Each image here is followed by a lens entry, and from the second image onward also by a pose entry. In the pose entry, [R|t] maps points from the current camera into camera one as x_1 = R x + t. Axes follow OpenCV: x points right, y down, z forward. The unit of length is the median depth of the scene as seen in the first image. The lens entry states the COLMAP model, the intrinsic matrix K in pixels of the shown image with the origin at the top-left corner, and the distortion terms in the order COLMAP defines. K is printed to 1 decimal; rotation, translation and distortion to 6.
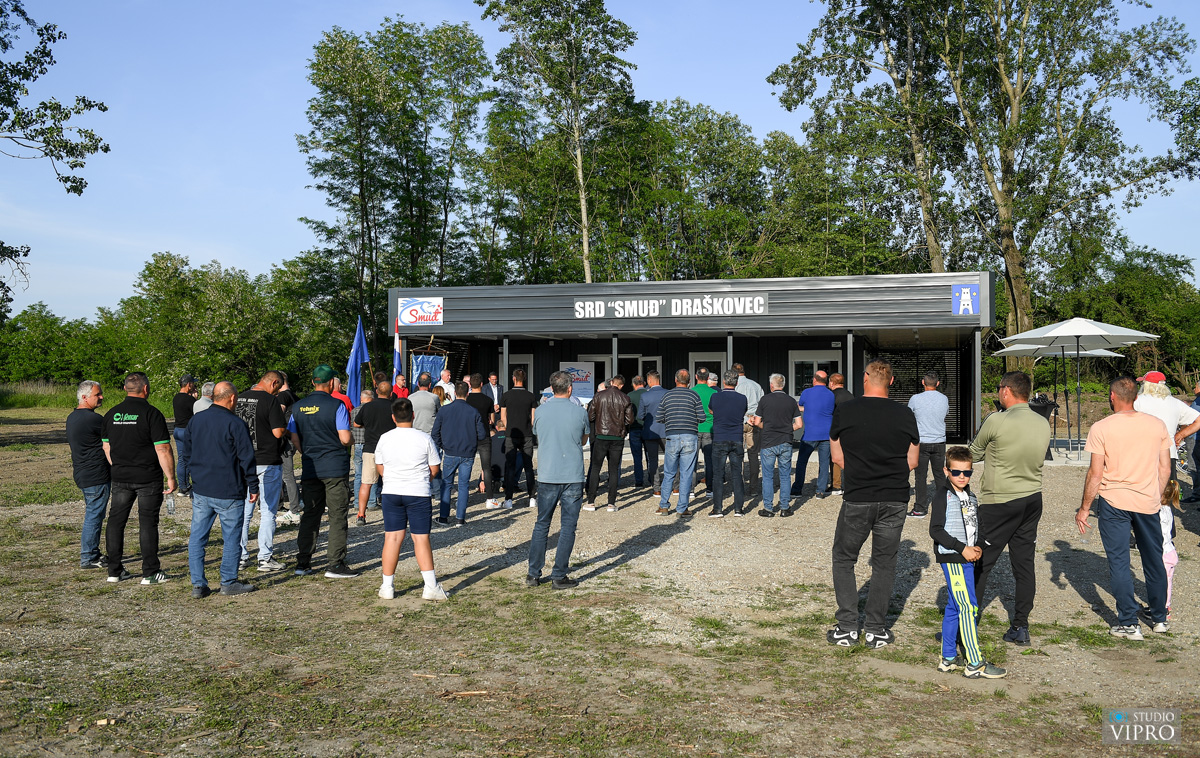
lens RADIAL K [[1131.9, 0, 602.4], [0, 1131.9, 380.1], [0, 0, 1]] dist [0.075213, 0.000000]
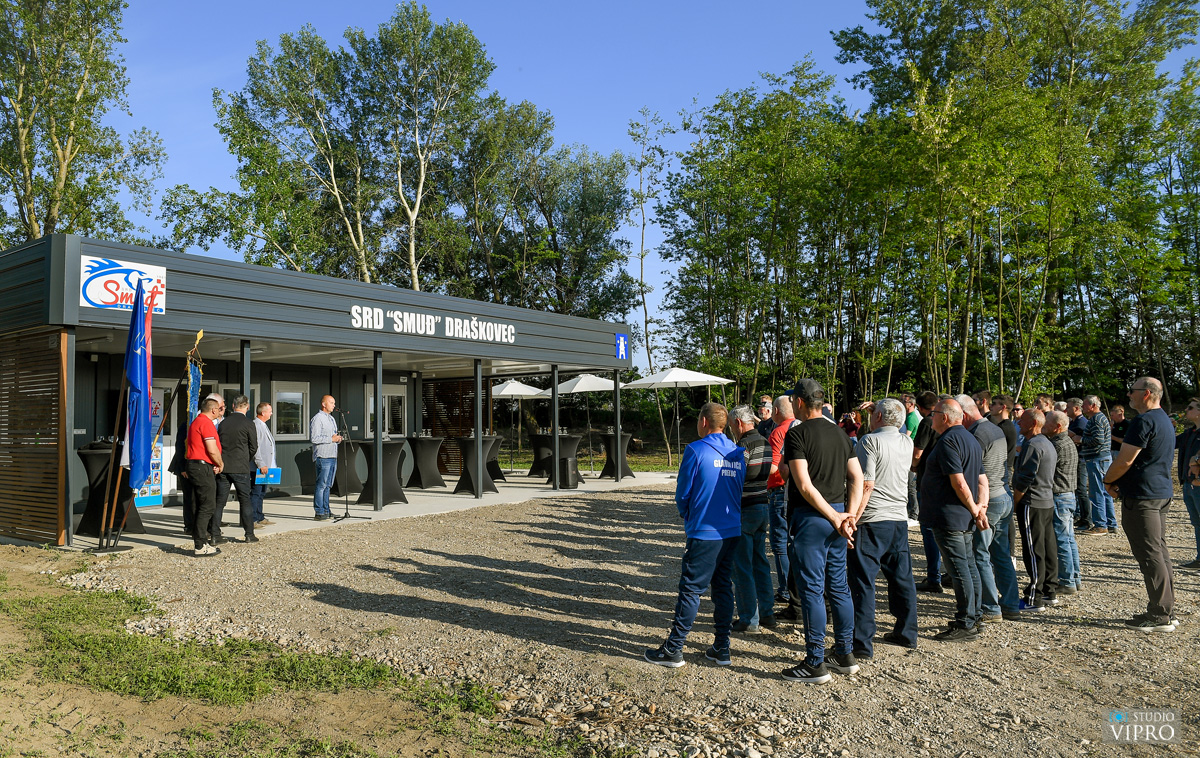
lens RADIAL K [[844.8, 0, 586.9], [0, 844.8, 379.0], [0, 0, 1]] dist [-0.042474, -0.006191]
pose [[0.328300, 0.046303, 0.943438, -0.485338], [0.008159, 0.998622, -0.051851, 0.008703], [-0.944538, 0.024720, 0.327469, 0.671938]]
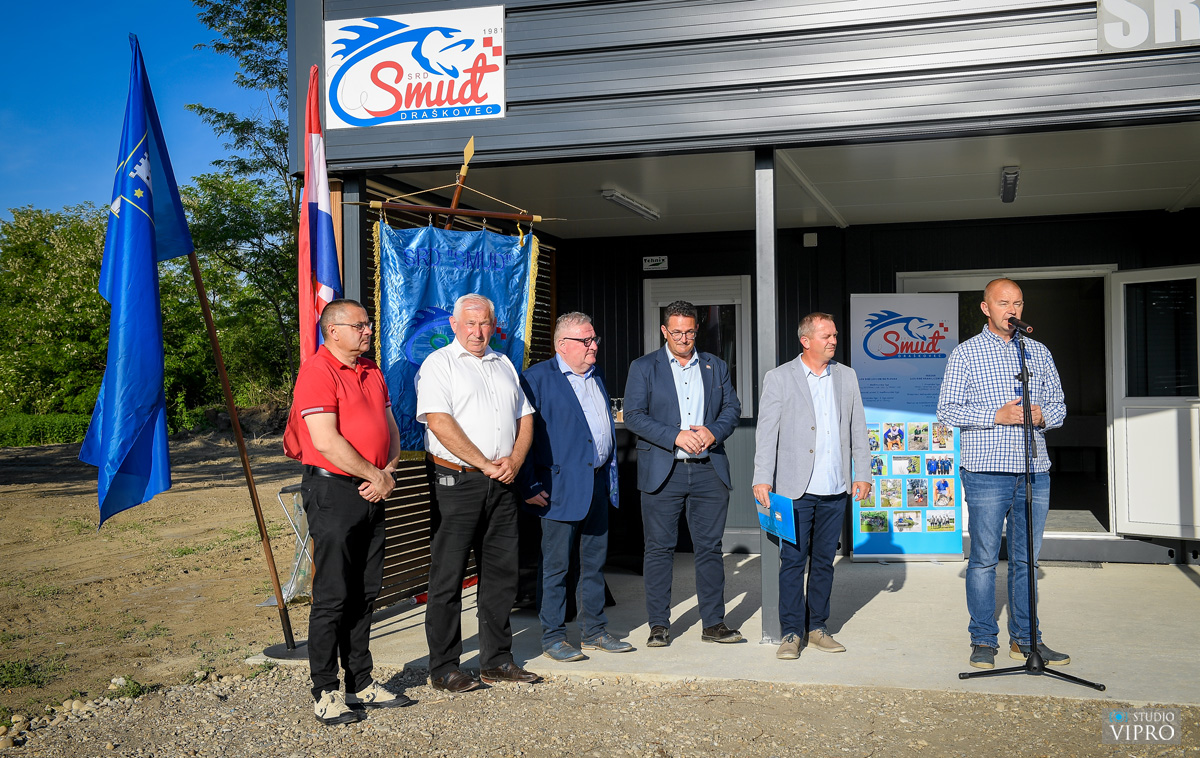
lens RADIAL K [[1346.2, 0, 610.6], [0, 1346.2, 360.6], [0, 0, 1]] dist [0.058422, 0.000000]
pose [[0.999907, -0.013648, 0.000218, -0.121638], [0.013649, 0.999741, -0.018193, 0.009959], [0.000030, 0.018194, 0.999834, 0.726081]]
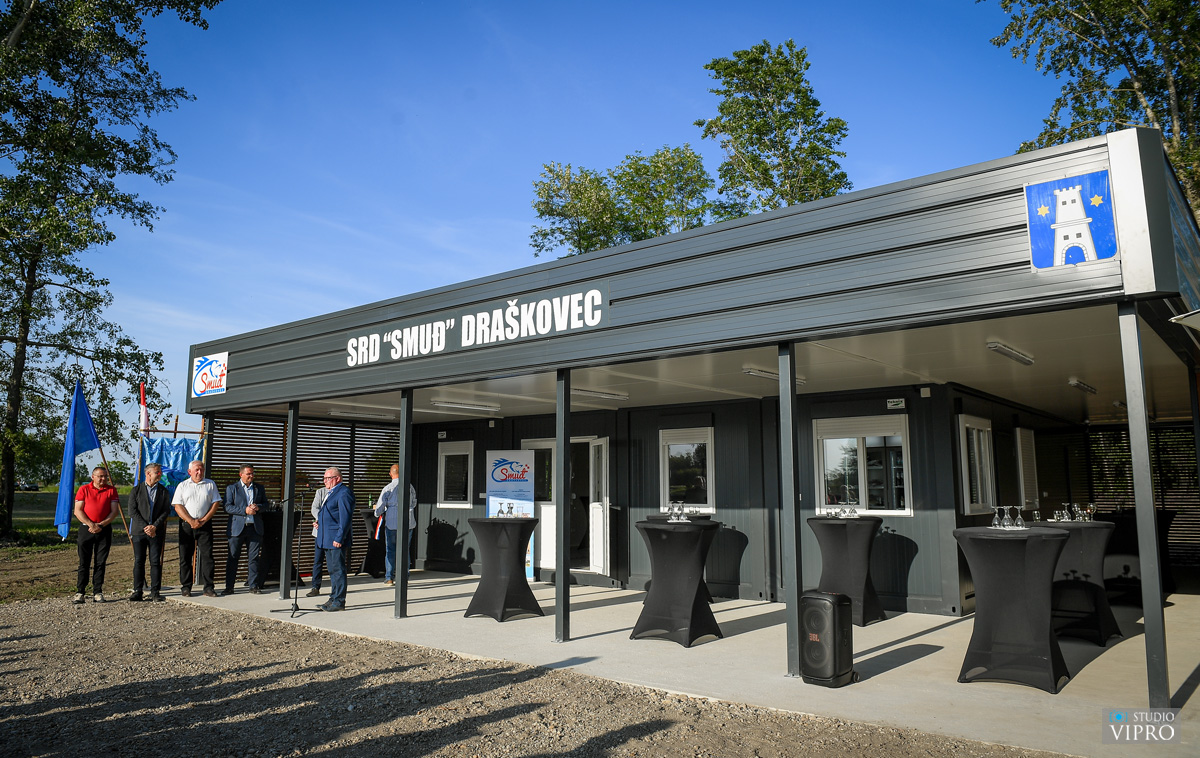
lens RADIAL K [[844.8, 0, 589.5], [0, 844.8, 367.9], [0, 0, 1]] dist [-0.042474, -0.006191]
pose [[0.910938, -0.058093, -0.408432, 0.260420], [0.002862, 0.990902, -0.134558, 0.003402], [0.412532, 0.121405, 0.902817, 0.660485]]
